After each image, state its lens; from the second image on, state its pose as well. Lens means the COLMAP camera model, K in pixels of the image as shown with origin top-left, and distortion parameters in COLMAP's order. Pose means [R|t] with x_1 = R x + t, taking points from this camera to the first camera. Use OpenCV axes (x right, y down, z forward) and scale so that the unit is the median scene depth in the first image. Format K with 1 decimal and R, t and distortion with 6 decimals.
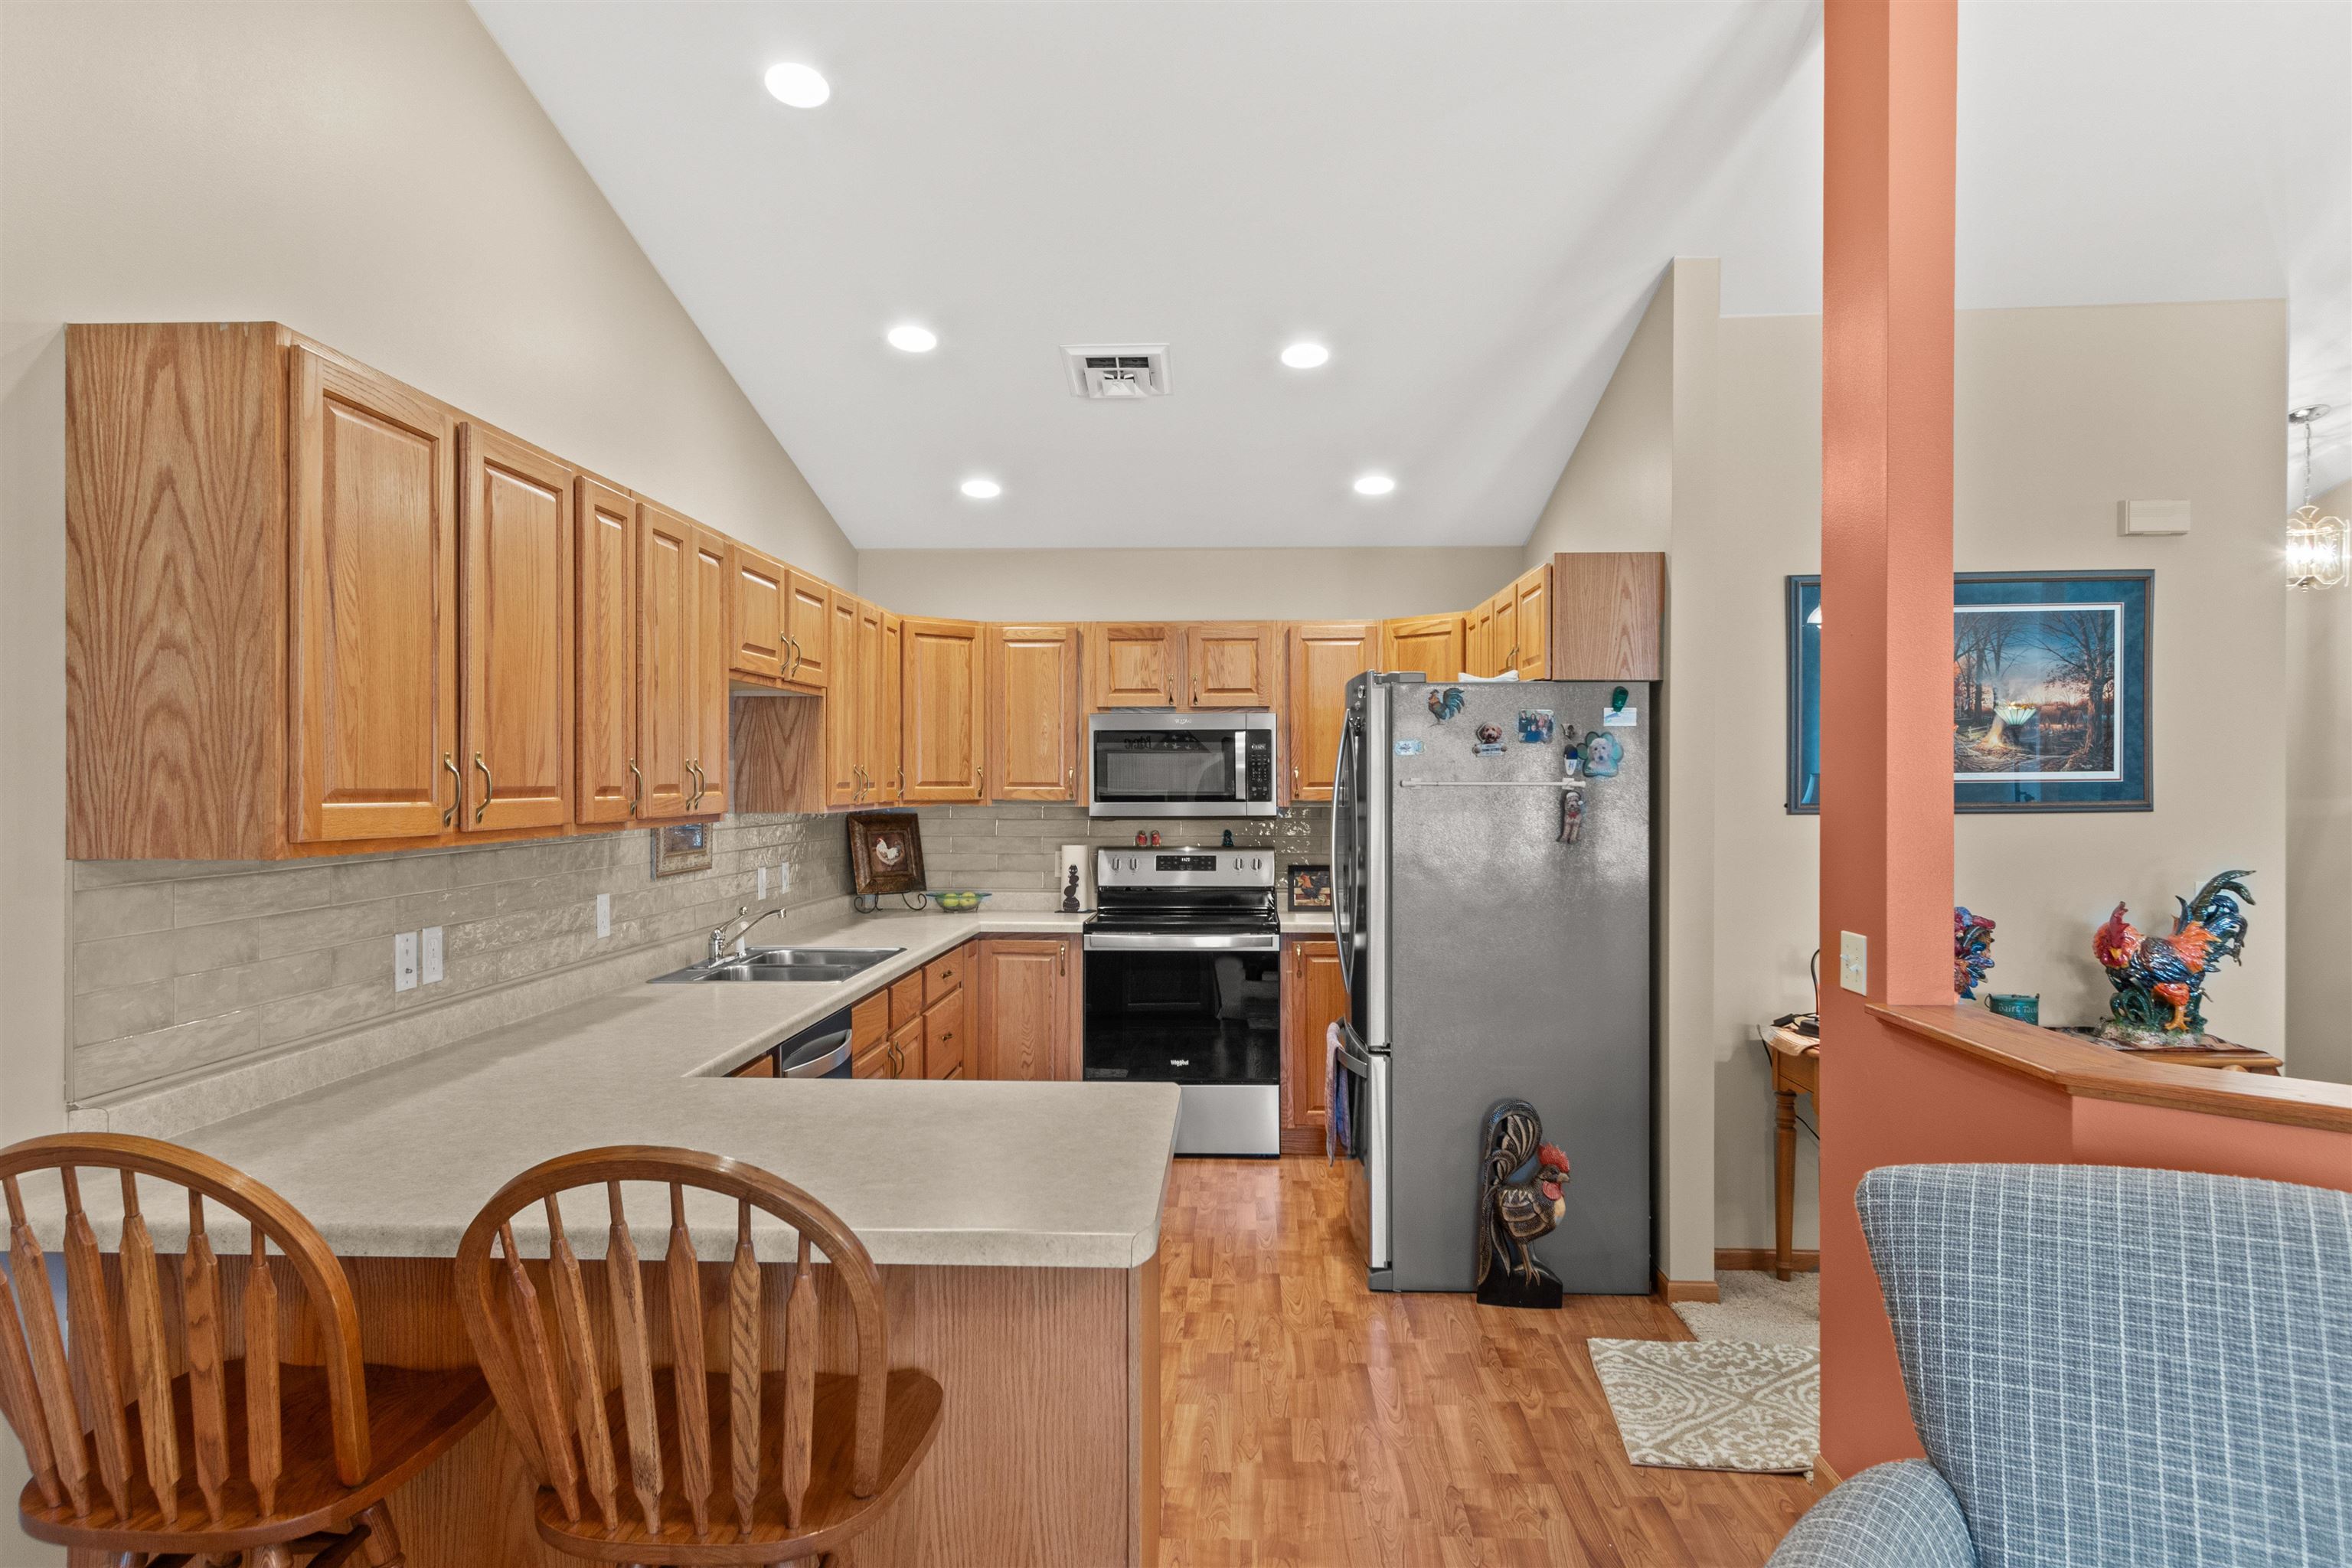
lens RADIAL K [[1492.6, 0, 1174.6], [0, 1492.6, 789.0], [0, 0, 1]] dist [0.005251, 0.002292]
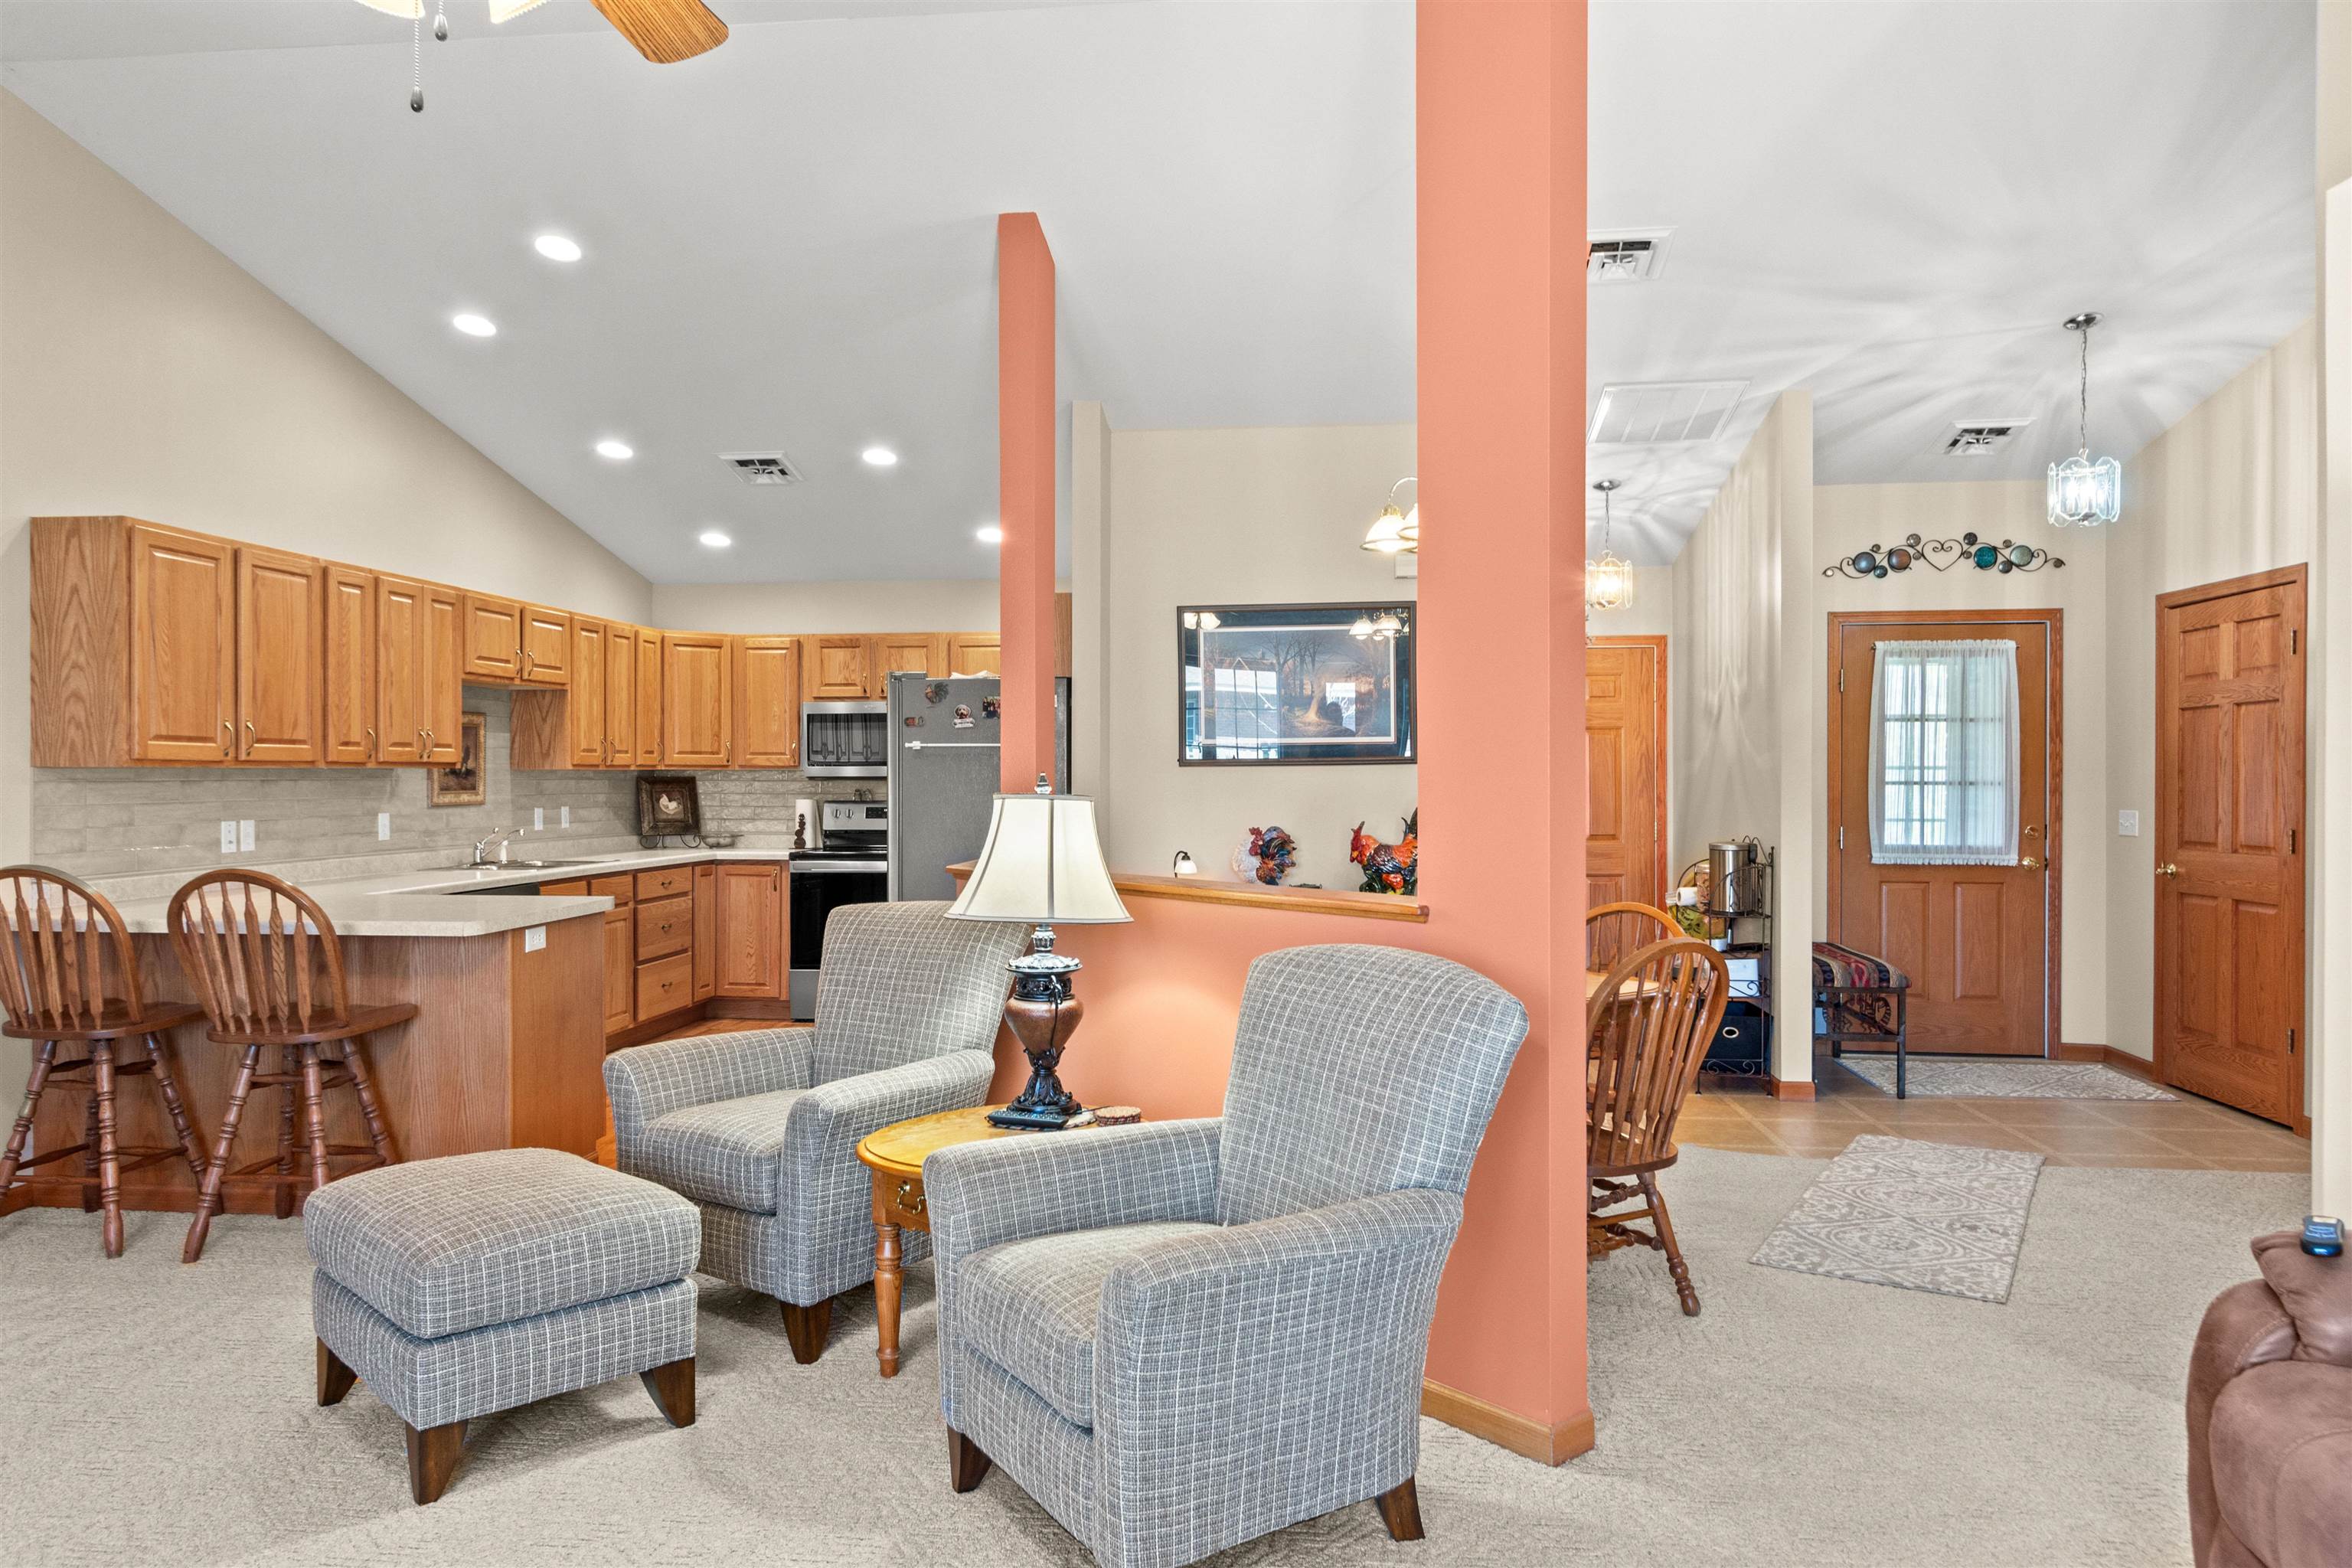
lens RADIAL K [[1550.0, 0, 1176.0], [0, 1550.0, 784.0], [0, 0, 1]] dist [0.001486, -0.001013]
pose [[0.998516, -0.000880, -0.054446, 0.374124], [0.000825, 0.999999, -0.001024, 0.027714], [0.054447, 0.000978, 0.998516, -0.414434]]
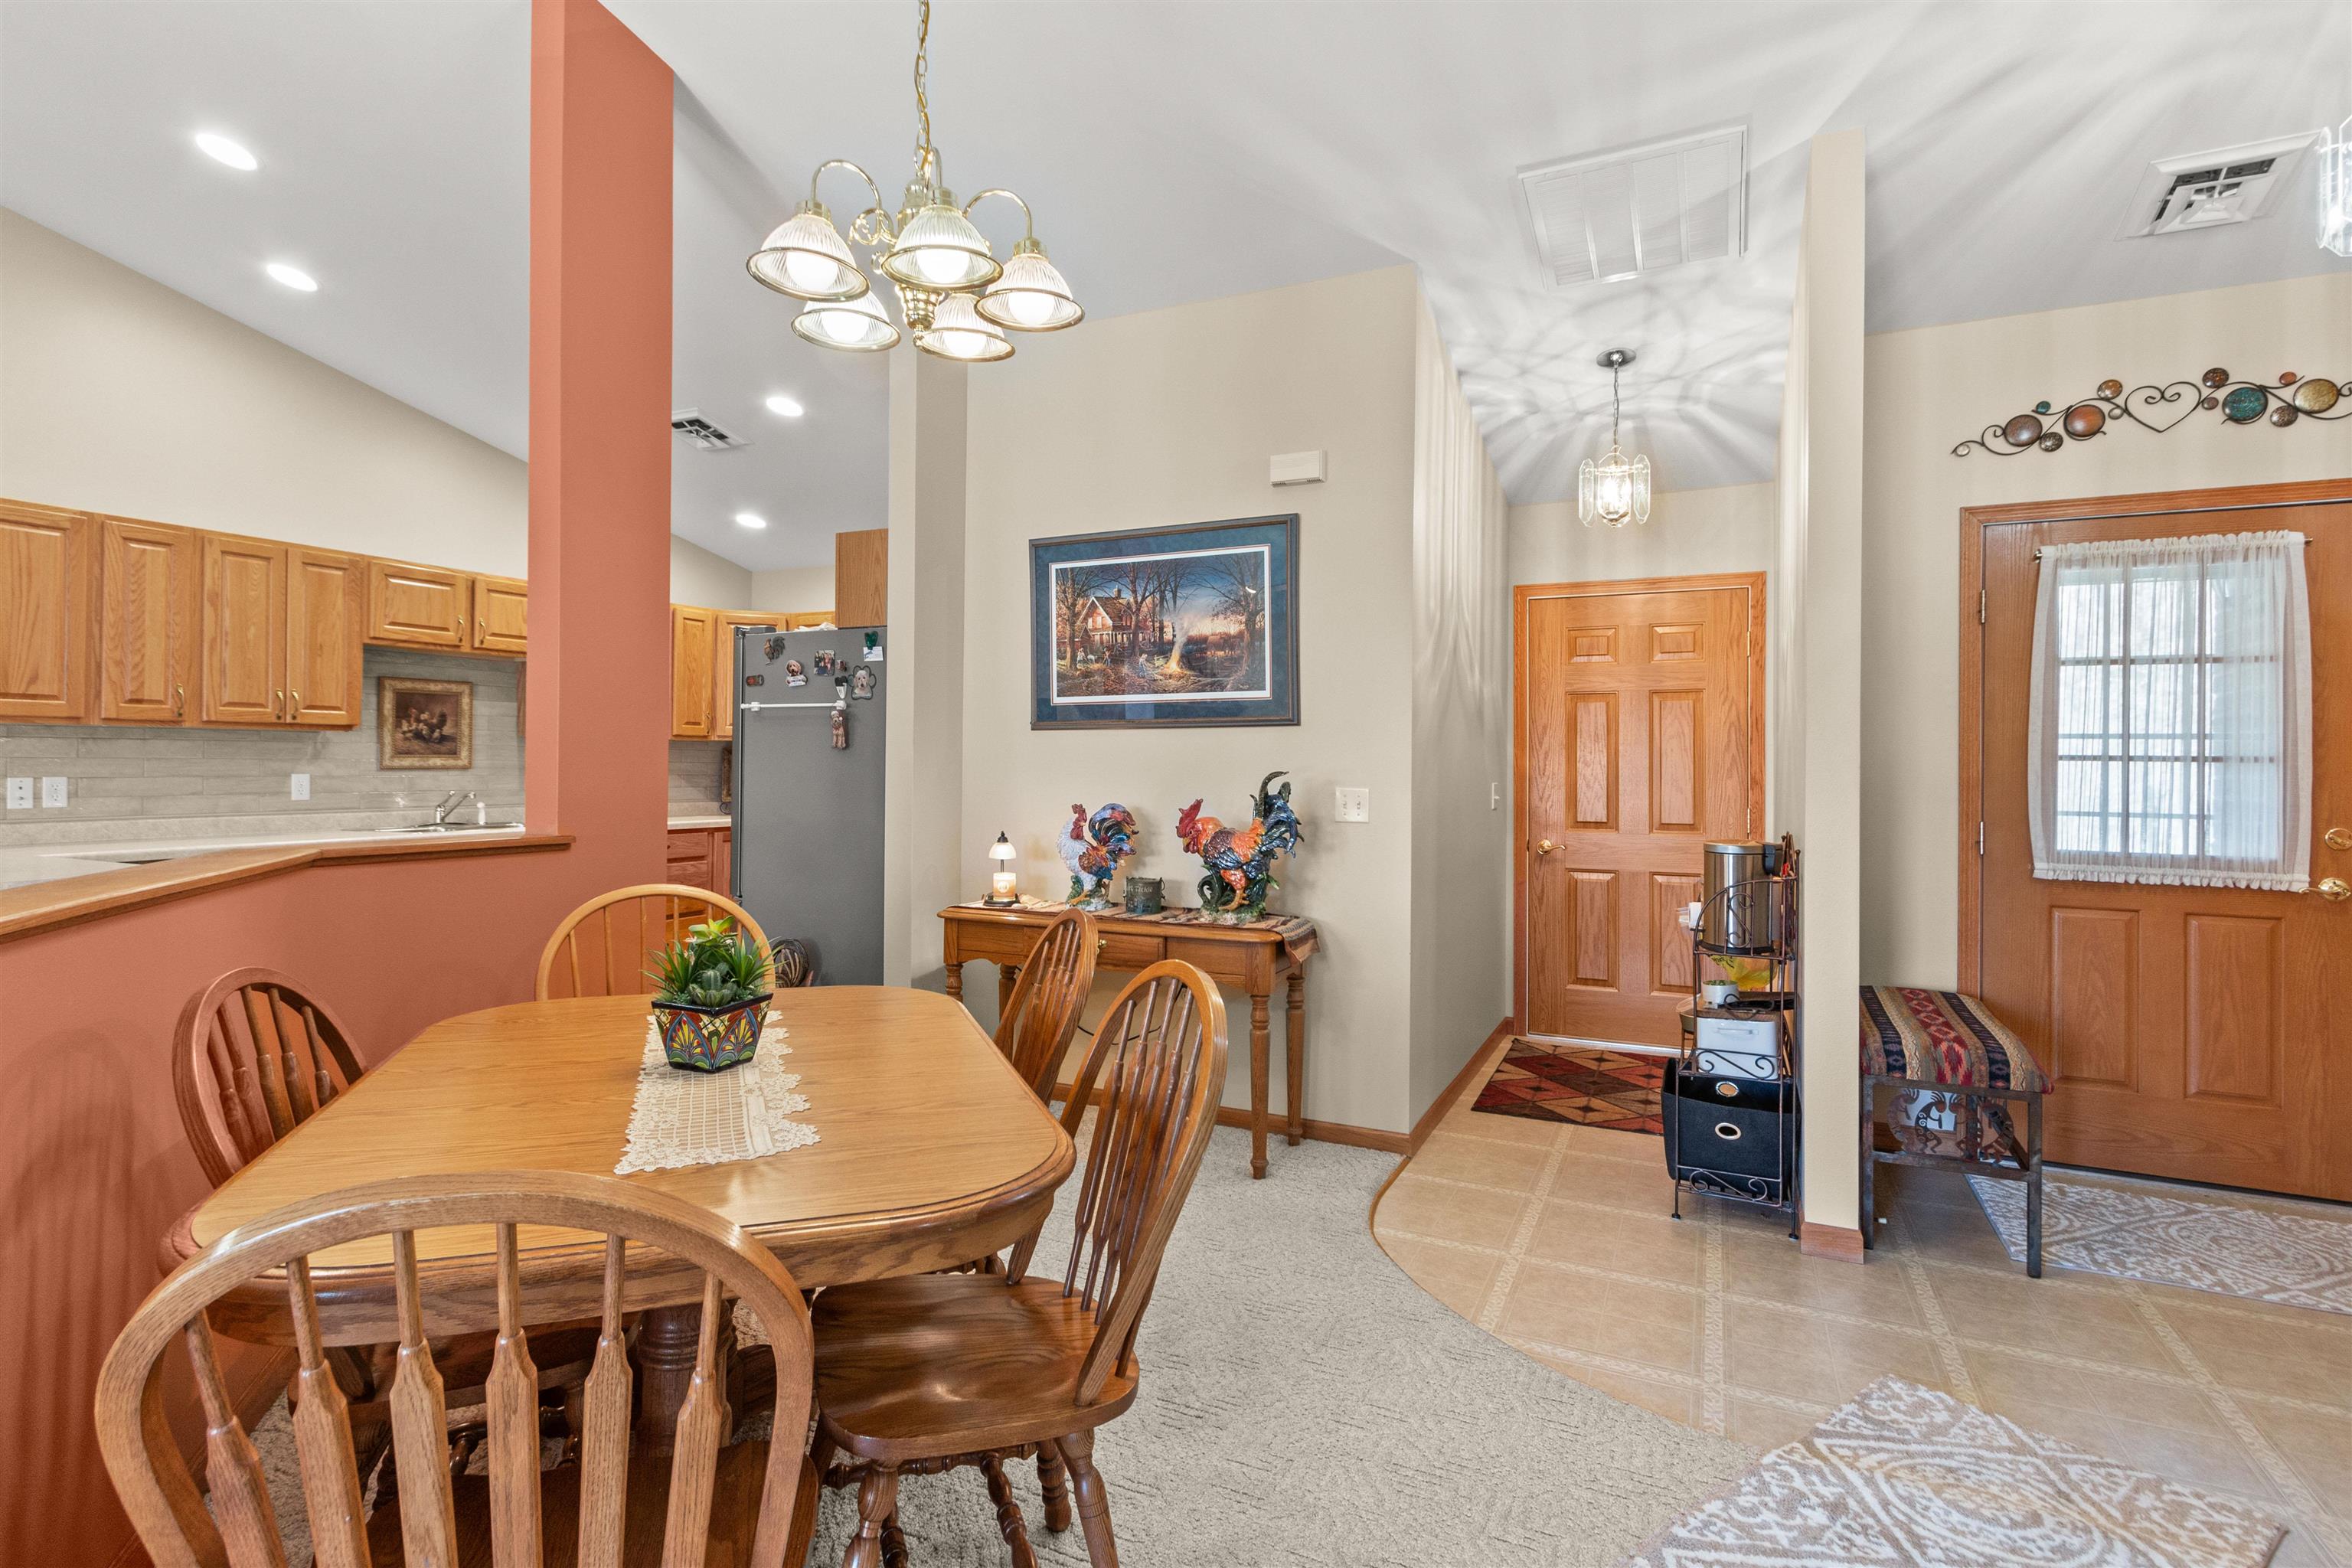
lens RADIAL K [[1159.3, 0, 1173.2], [0, 1159.3, 756.3], [0, 0, 1]] dist [0.006069, -0.001535]
pose [[0.925742, 0.004868, -0.378124, 0.675456], [-0.010030, 0.999881, -0.011683, 0.037400], [0.378023, 0.014608, 0.925681, 0.110857]]
